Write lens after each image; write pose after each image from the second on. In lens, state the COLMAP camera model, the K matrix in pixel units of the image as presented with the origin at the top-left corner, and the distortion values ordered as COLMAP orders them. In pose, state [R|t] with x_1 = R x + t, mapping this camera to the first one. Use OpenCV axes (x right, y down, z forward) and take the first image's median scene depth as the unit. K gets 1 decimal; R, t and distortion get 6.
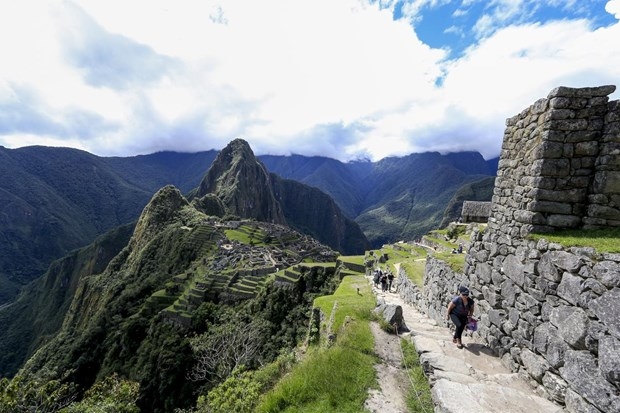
lens RADIAL K [[243.6, 0, 309.7], [0, 243.6, 208.7], [0, 0, 1]] dist [-0.009272, 0.002440]
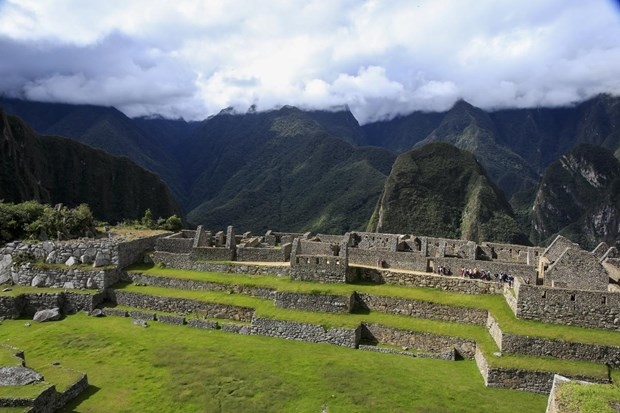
lens RADIAL K [[423.1, 0, 310.9], [0, 423.1, 207.4], [0, 0, 1]] dist [-0.049122, 0.000363]
pose [[0.855739, -0.050020, 0.514984, -0.296011], [0.051964, 0.998592, 0.010644, 0.034885], [-0.514792, 0.017652, 0.857134, 0.708295]]
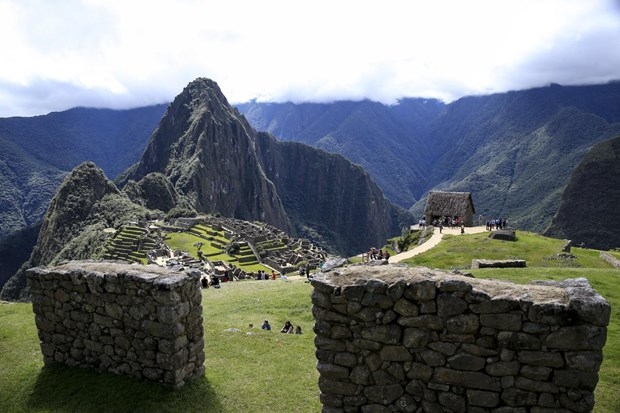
lens RADIAL K [[420.4, 0, 304.7], [0, 420.4, 205.2], [0, 0, 1]] dist [-0.065400, 0.020794]
pose [[0.996964, -0.026528, -0.073210, 0.063679], [0.028996, 0.999040, 0.032851, -0.007007], [0.072269, -0.034874, 0.996775, -0.021275]]
